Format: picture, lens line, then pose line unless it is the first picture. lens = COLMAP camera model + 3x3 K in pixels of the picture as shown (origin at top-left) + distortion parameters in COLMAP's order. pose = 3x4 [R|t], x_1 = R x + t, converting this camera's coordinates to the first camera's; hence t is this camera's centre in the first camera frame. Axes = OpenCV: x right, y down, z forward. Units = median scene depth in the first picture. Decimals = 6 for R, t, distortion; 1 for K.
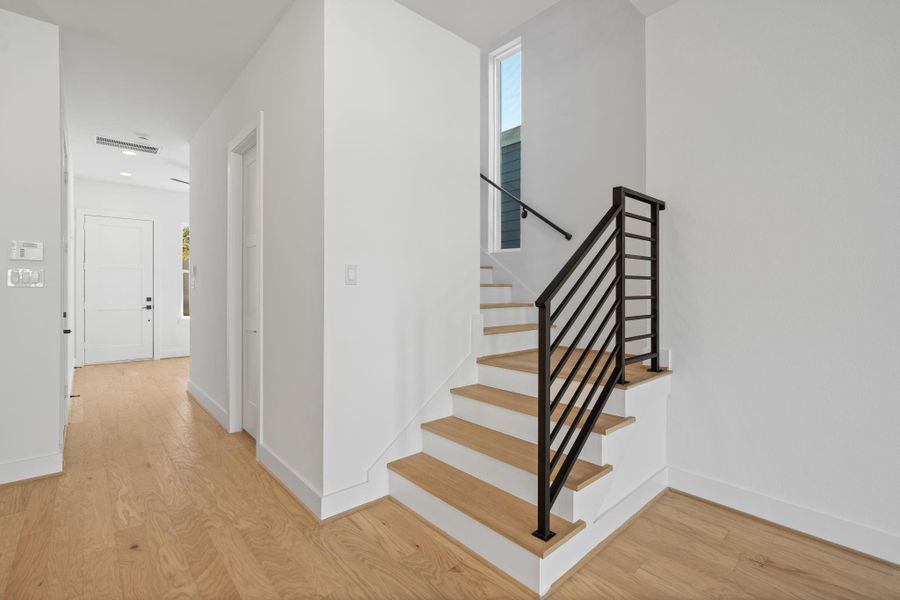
lens RADIAL K [[404.1, 0, 448.2], [0, 404.1, 297.7], [0, 0, 1]] dist [-0.003646, -0.000753]
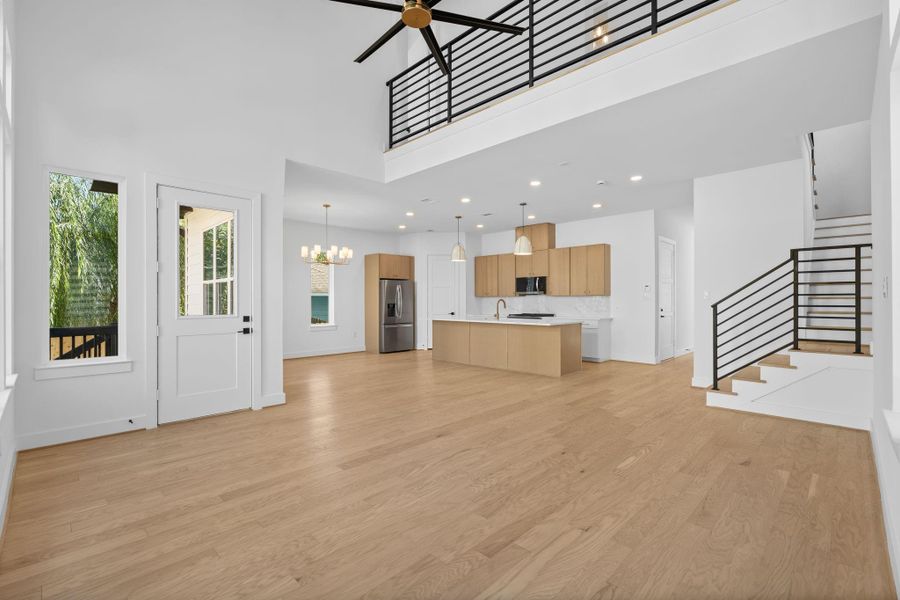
lens RADIAL K [[401.1, 0, 448.8], [0, 401.1, 299.1], [0, 0, 1]] dist [-0.002119, 0.000083]
pose [[0.052715, -0.005416, -0.998595, 1.989702], [-0.012687, 0.999901, -0.006093, 0.002549], [0.998529, 0.012990, 0.052641, -0.673992]]
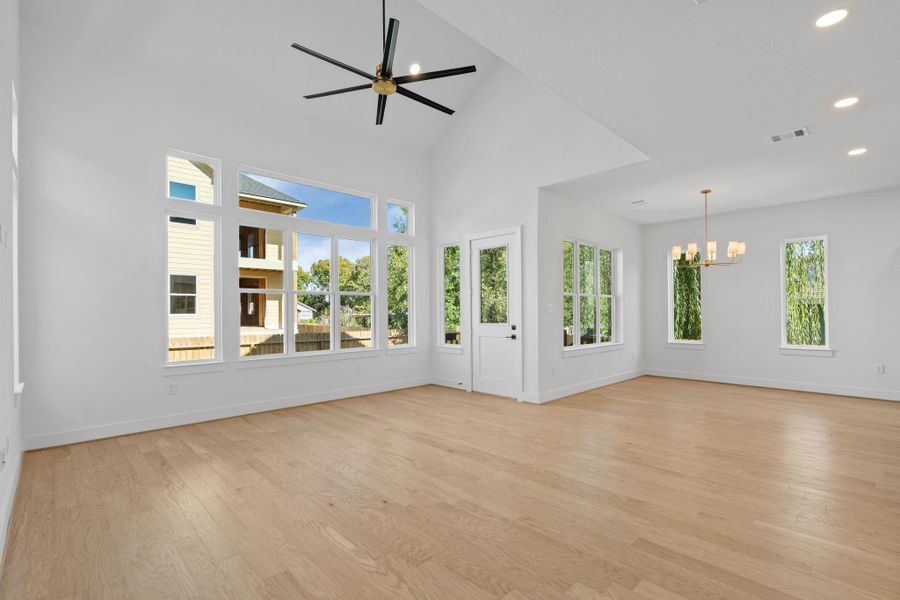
lens RADIAL K [[414.0, 0, 454.8], [0, 414.0, 306.9], [0, 0, 1]] dist [-0.001939, -0.000167]
pose [[-0.999102, 0.002592, -0.042282, 0.540488], [0.002499, 0.999994, 0.002253, -0.033887], [0.042288, 0.002145, -0.999103, 0.911821]]
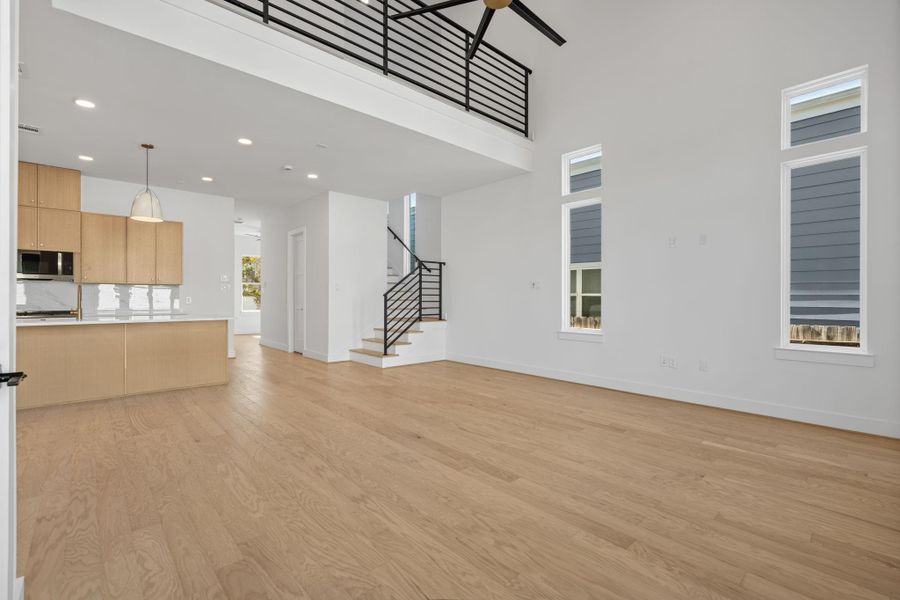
lens RADIAL K [[401.1, 0, 448.8], [0, 401.1, 299.1], [0, 0, 1]] dist [-0.002119, 0.000083]
pose [[0.999967, 0.000230, -0.008130, 0.601205], [-0.000329, 0.999926, -0.012171, 0.065695], [0.008127, 0.012173, 0.999893, -1.946631]]
